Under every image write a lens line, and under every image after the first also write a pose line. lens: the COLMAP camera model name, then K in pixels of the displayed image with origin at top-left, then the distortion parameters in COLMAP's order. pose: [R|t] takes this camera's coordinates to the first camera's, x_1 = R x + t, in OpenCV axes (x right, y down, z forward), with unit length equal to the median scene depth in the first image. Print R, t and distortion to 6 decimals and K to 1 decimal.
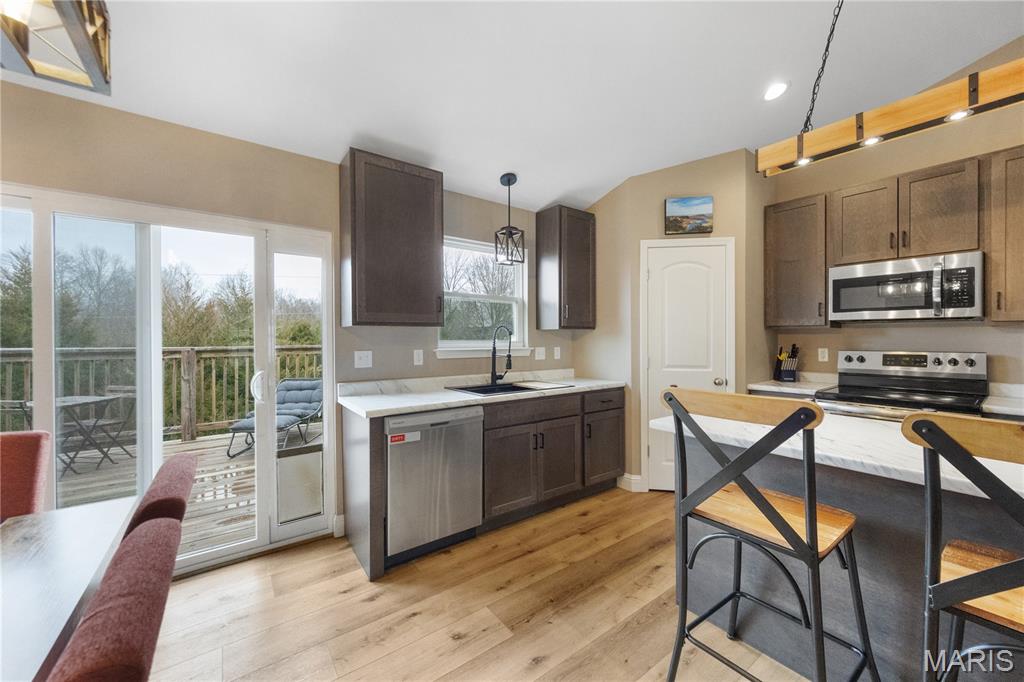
lens RADIAL K [[391.7, 0, 508.9], [0, 391.7, 334.7], [0, 0, 1]] dist [-0.000742, 0.000096]
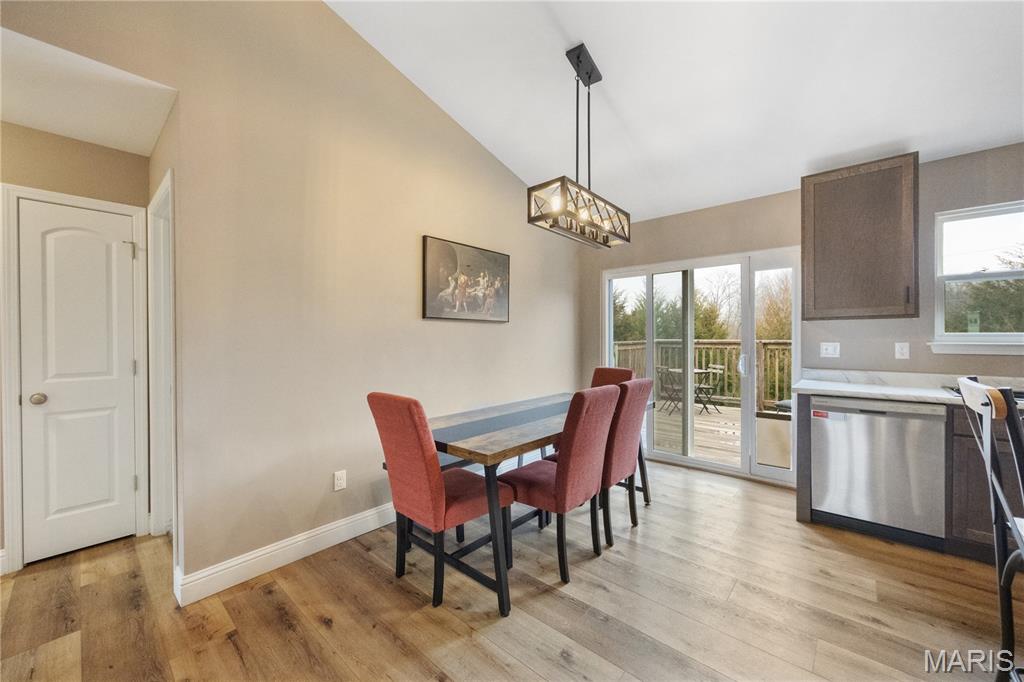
lens RADIAL K [[391.7, 0, 515.3], [0, 391.7, 344.4], [0, 0, 1]] dist [-0.000742, 0.000096]
pose [[0.210004, 0.020391, -0.977488, 0.509956], [0.013739, 0.999622, 0.023804, 0.006568], [0.977604, -0.018429, 0.209645, -0.118322]]
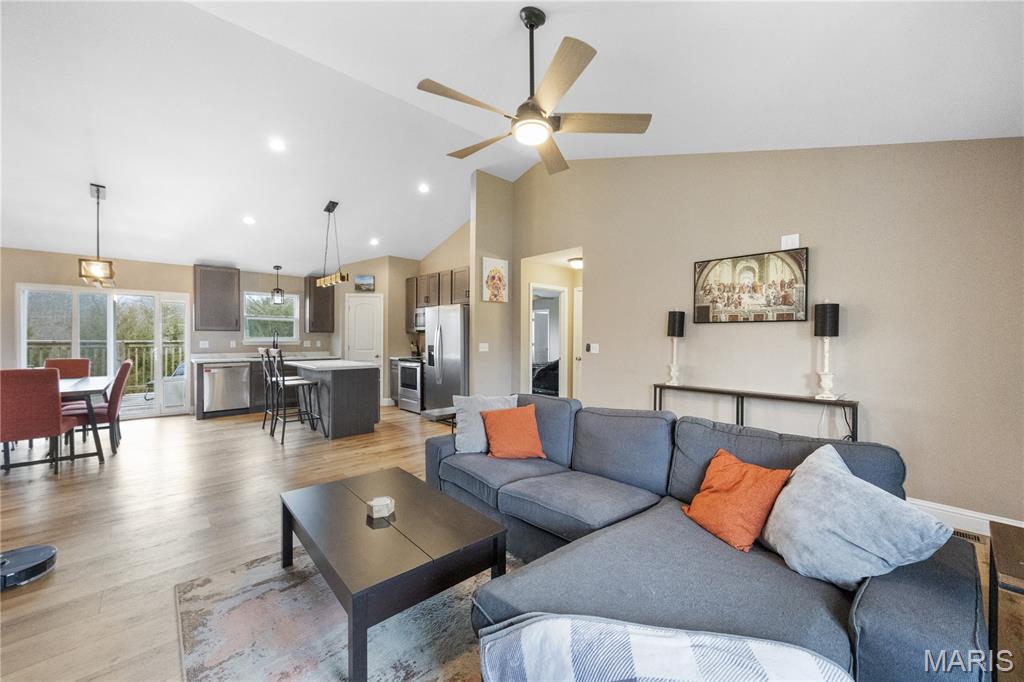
lens RADIAL K [[391.7, 0, 512.3], [0, 391.7, 336.1], [0, 0, 1]] dist [-0.000742, 0.000096]
pose [[0.993145, 0.007334, 0.116657, 1.178134], [-0.008131, 0.999947, 0.006359, -0.019086], [-0.116604, -0.007264, 0.993152, -1.554639]]
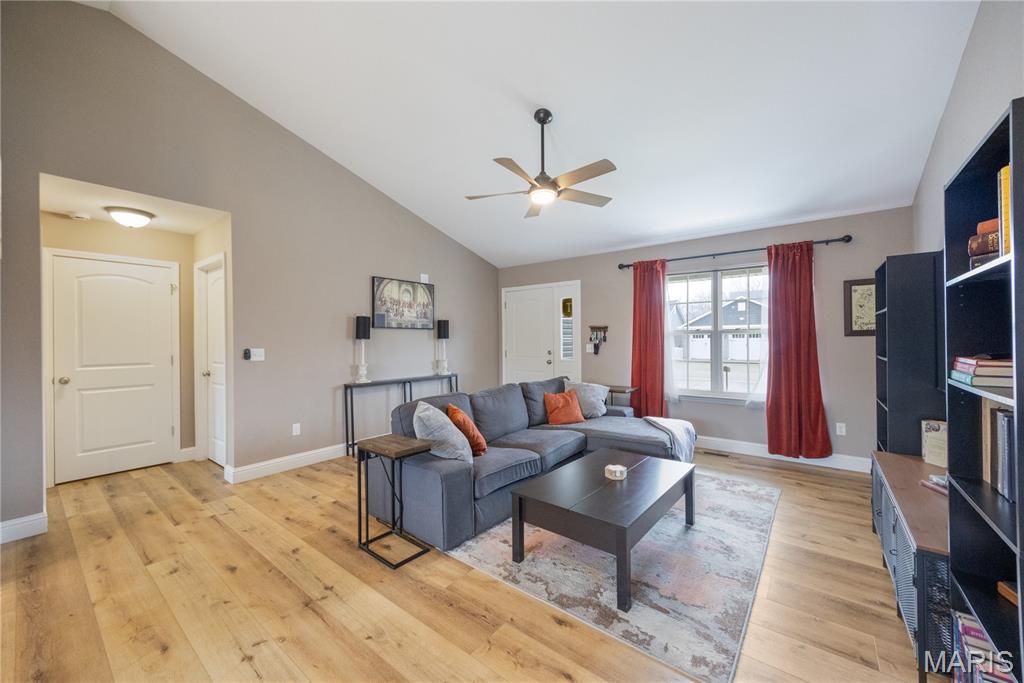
lens RADIAL K [[391.7, 0, 512.6], [0, 391.7, 338.6], [0, 0, 1]] dist [-0.000742, 0.000096]
pose [[-0.273082, 0.009273, 0.961946, 0.260131], [-0.001298, 0.999949, -0.010008, -0.000024], [-0.961990, -0.003982, -0.273057, -0.393302]]
